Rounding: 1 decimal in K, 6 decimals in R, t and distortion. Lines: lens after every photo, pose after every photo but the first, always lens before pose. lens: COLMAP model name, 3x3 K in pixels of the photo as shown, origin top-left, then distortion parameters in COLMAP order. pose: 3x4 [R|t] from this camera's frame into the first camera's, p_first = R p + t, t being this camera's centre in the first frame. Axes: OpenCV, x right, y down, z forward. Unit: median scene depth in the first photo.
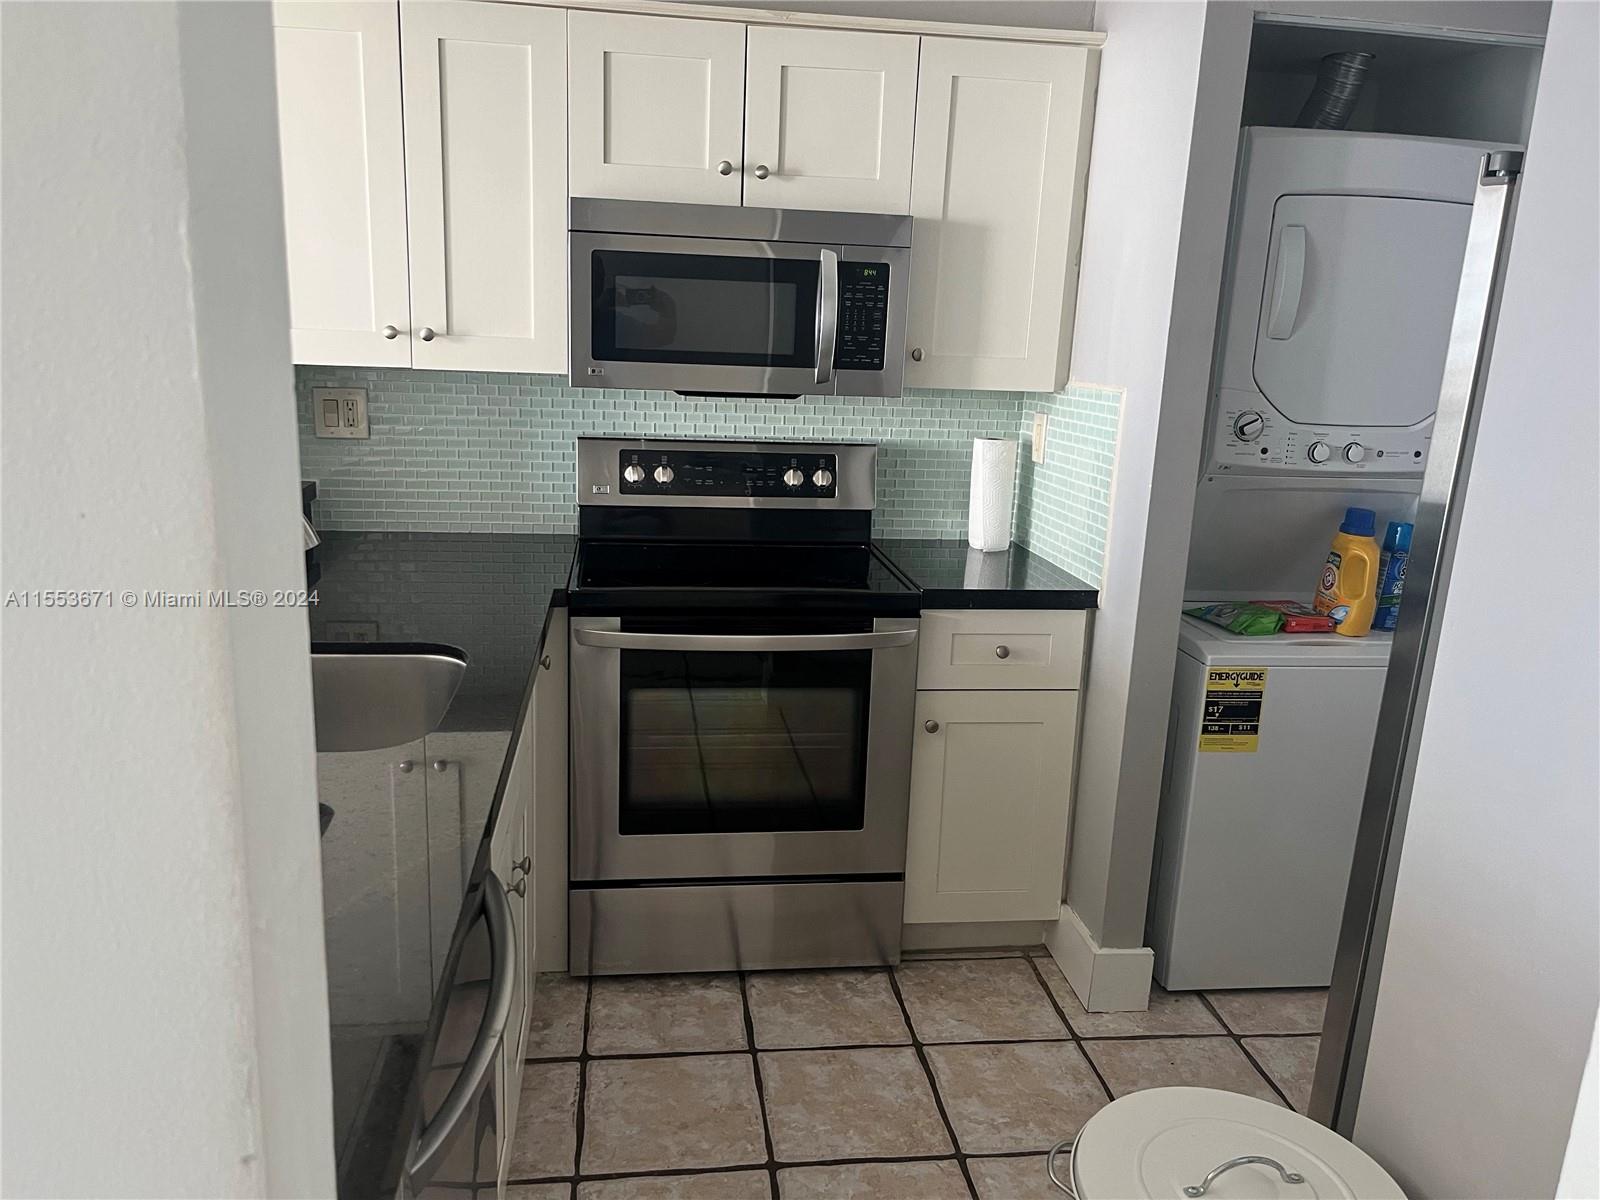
lens RADIAL K [[1218.6, 0, 789.2], [0, 1218.6, 603.2], [0, 0, 1]] dist [0.062777, -0.088267]
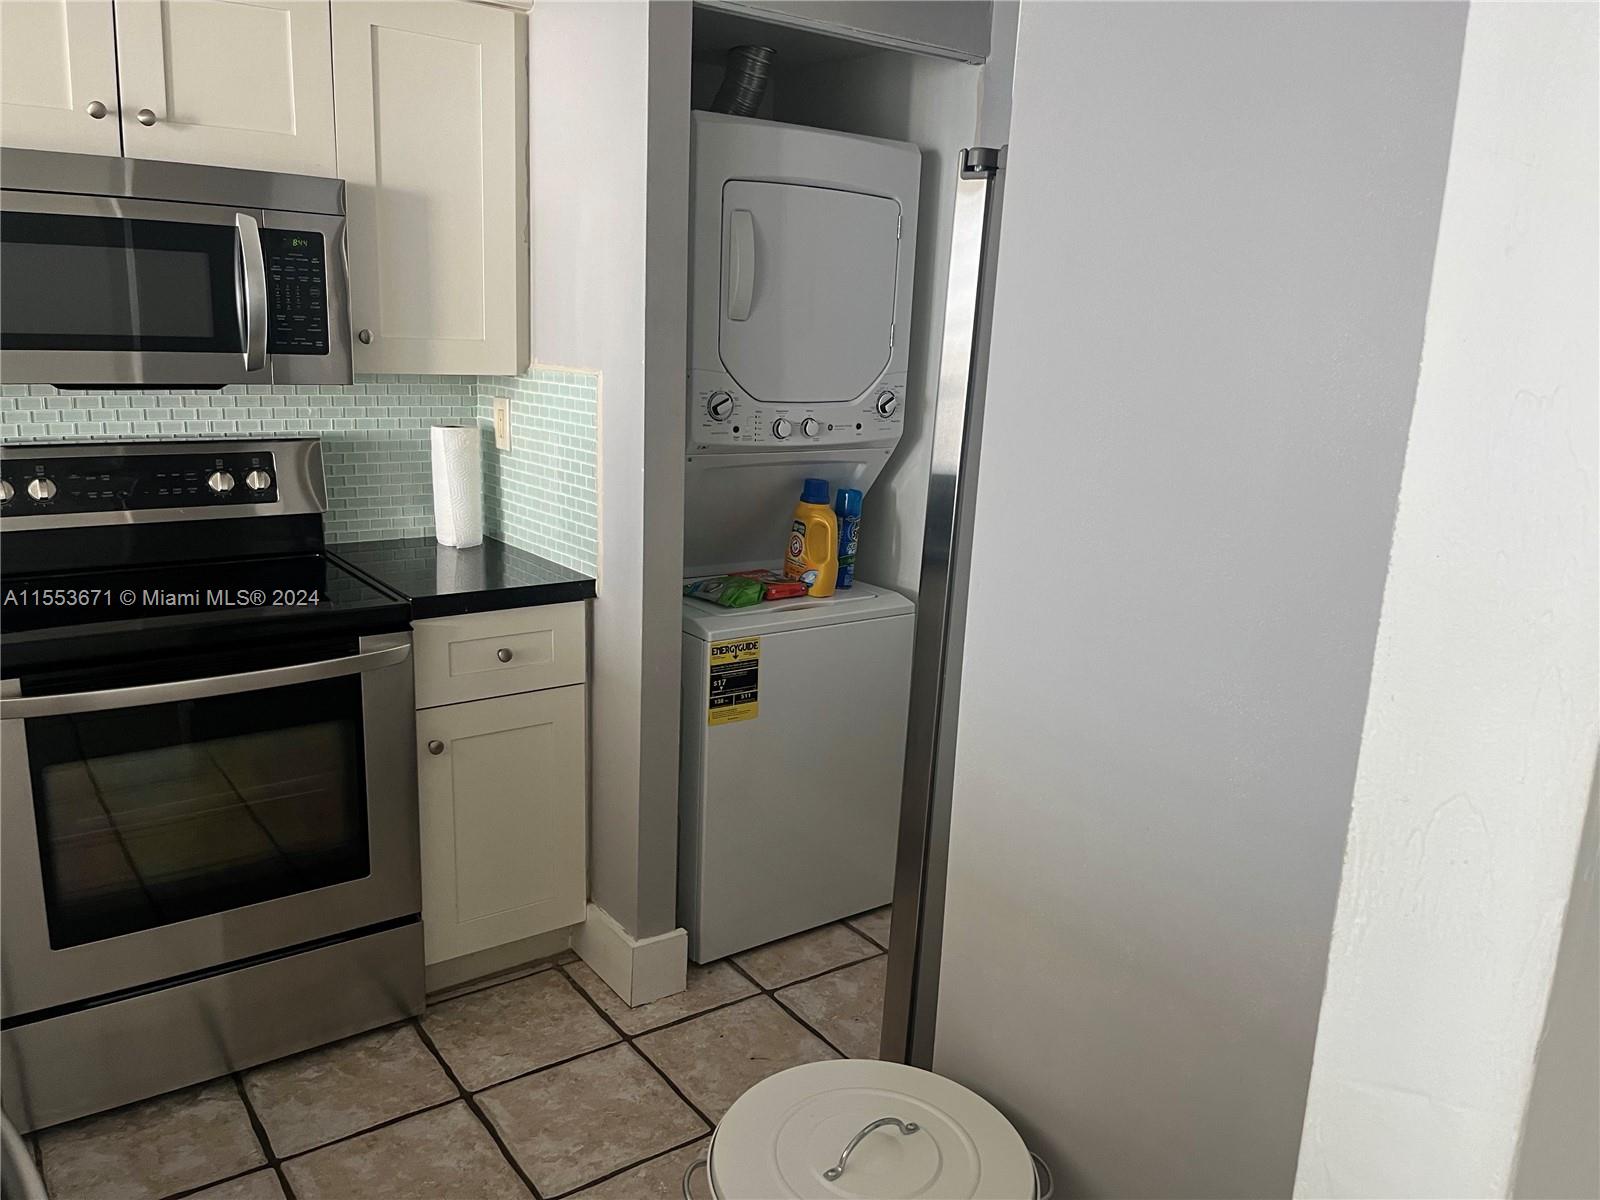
lens RADIAL K [[1218.6, 0, 799.3], [0, 1218.6, 598.0], [0, 0, 1]] dist [0.062777, -0.088267]
pose [[0.875971, -0.111063, 0.469405, -0.062208], [0.104451, 0.993717, 0.040199, -0.017533], [-0.470920, 0.013817, 0.882068, 0.066391]]
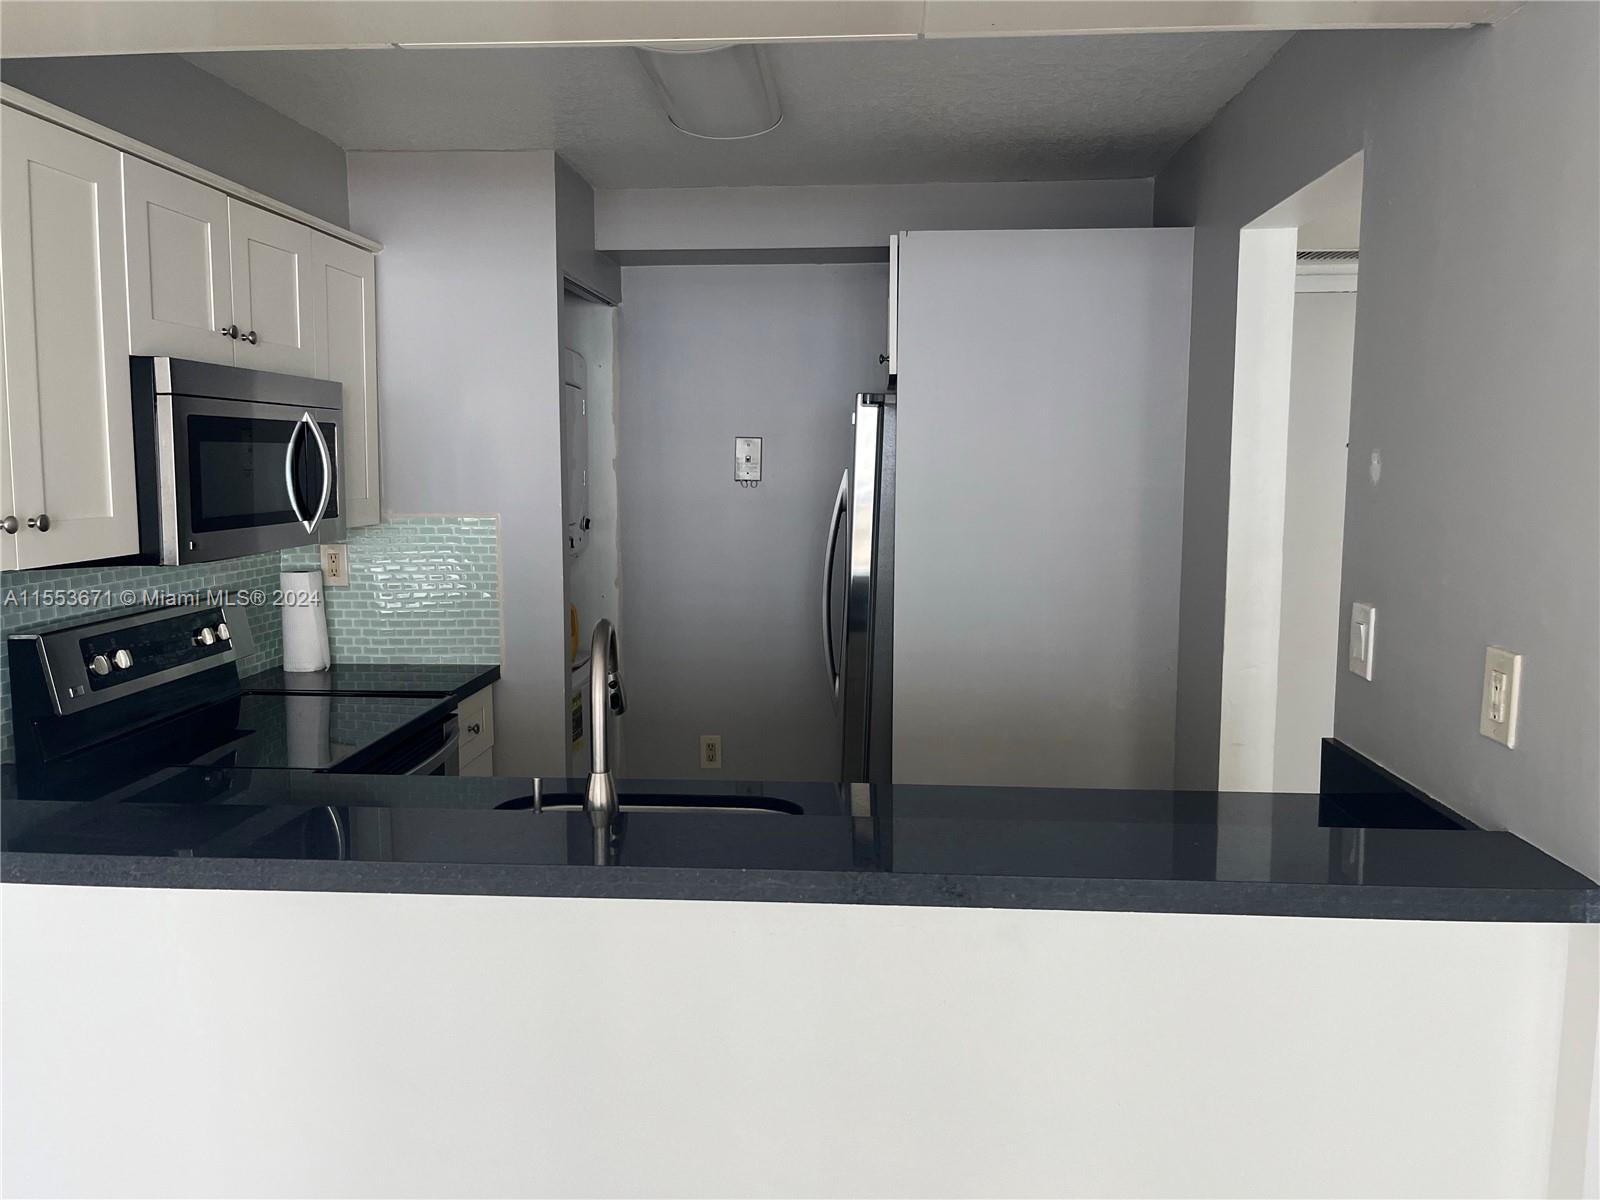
lens RADIAL K [[1218.6, 0, 785.2], [0, 1218.6, 597.7], [0, 0, 1]] dist [0.062777, -0.088267]
pose [[0.203533, -0.149810, 0.967539, -0.957034], [0.226048, 0.968715, 0.102440, -0.147509], [-0.952616, 0.197860, 0.231030, 0.387524]]
